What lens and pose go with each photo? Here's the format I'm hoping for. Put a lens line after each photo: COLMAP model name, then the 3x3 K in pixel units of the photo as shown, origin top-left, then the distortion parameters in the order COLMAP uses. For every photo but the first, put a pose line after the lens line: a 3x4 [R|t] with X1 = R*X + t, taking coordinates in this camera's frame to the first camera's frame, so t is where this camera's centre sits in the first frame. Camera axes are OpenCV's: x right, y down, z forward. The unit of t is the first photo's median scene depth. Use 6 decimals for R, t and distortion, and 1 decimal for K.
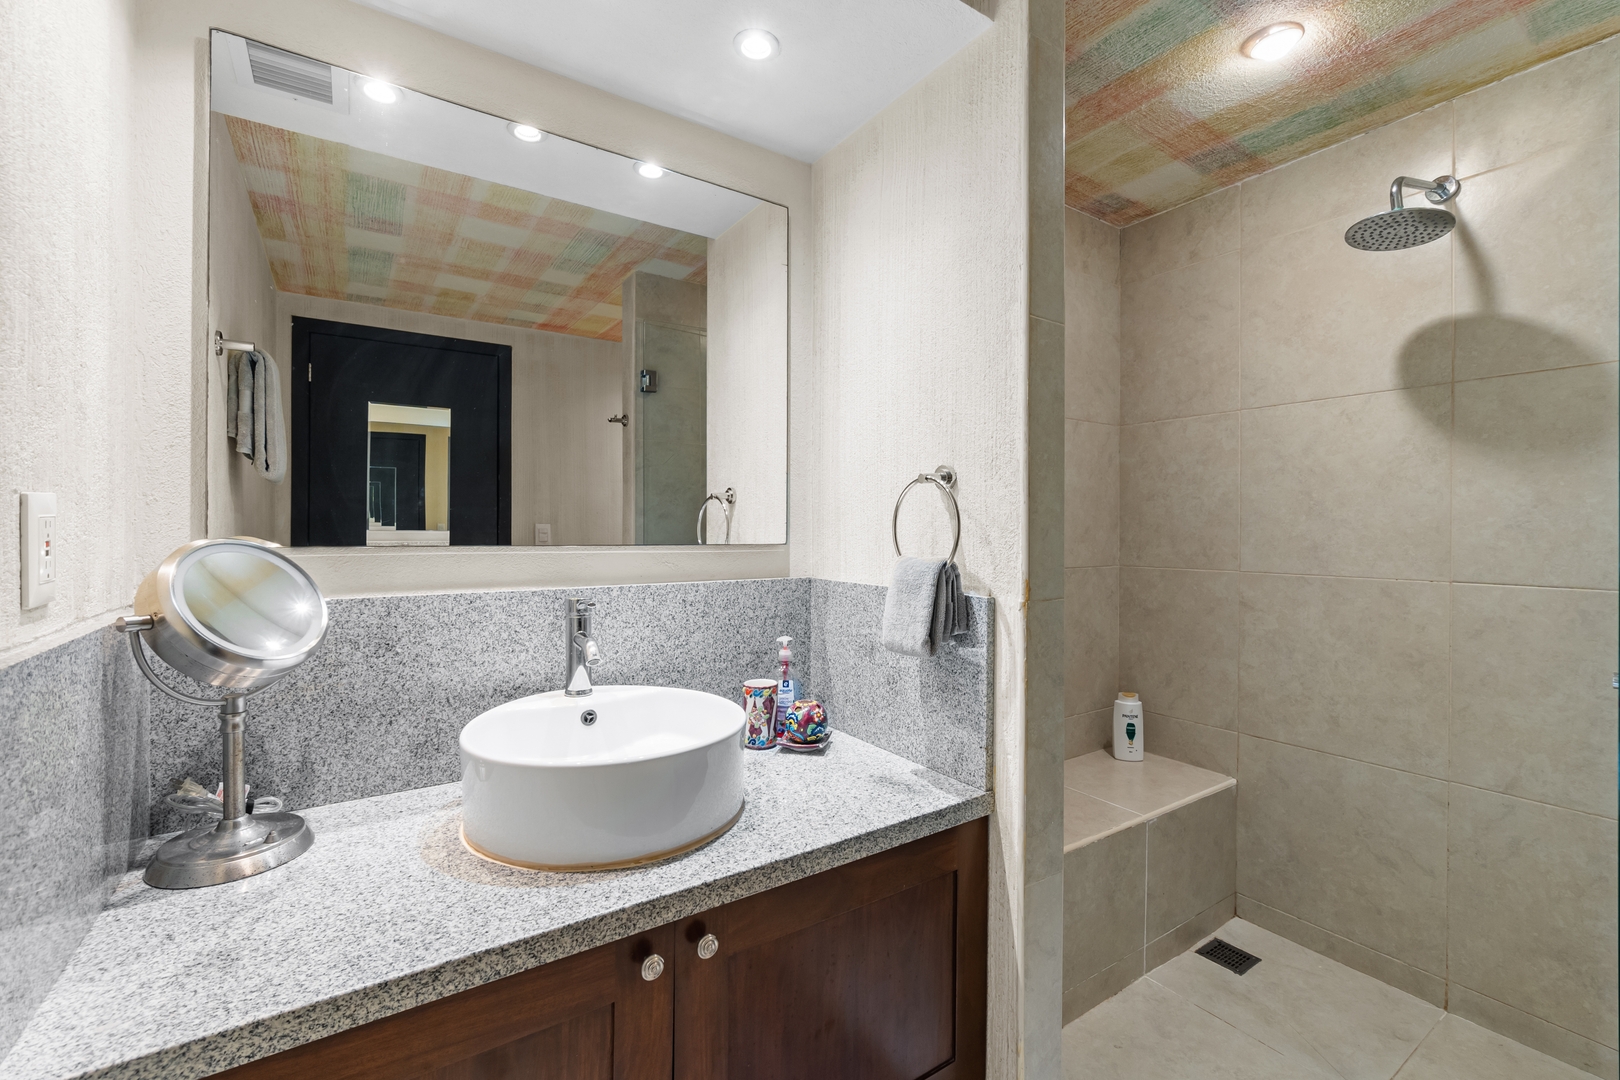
lens RADIAL K [[694.3, 0, 812.3], [0, 694.3, 537.0], [0, 0, 1]] dist [-0.004932, 0.001434]
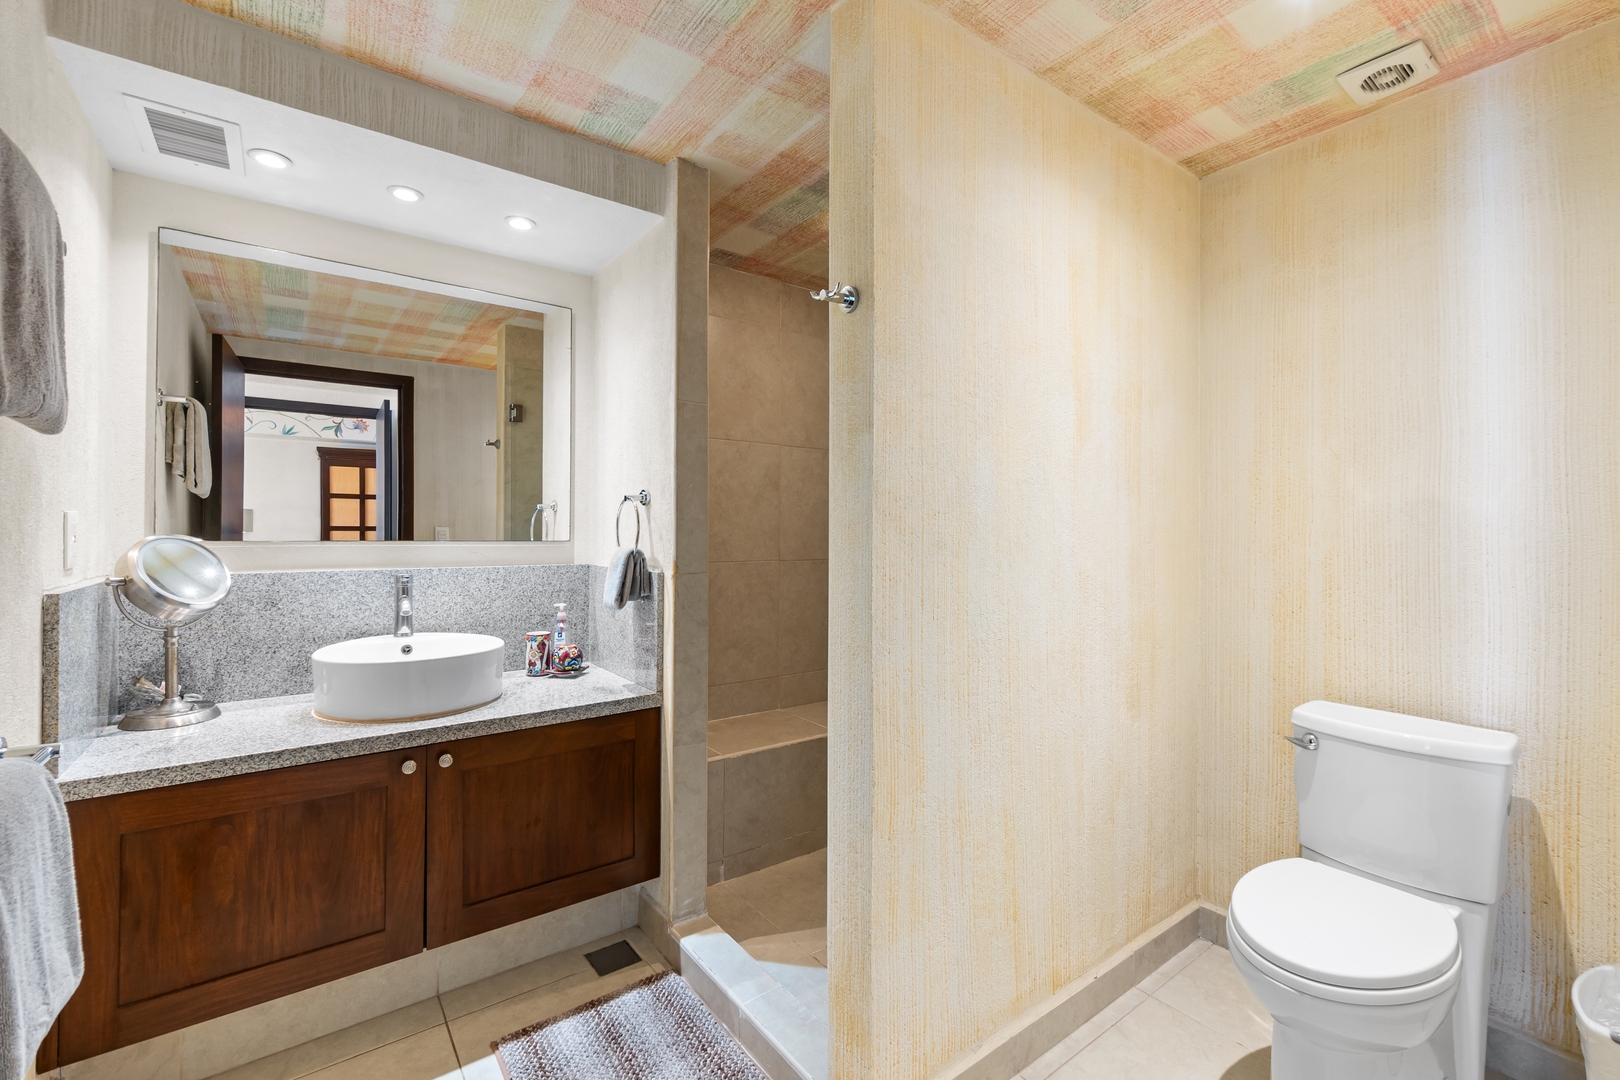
lens RADIAL K [[694.3, 0, 808.9], [0, 694.3, 535.1], [0, 0, 1]] dist [-0.004932, 0.001434]
pose [[0.998548, -0.000428, 0.053874, 0.525796], [0.000805, 0.999975, -0.006984, 0.012151], [-0.053870, 0.007018, 0.998523, -0.648311]]
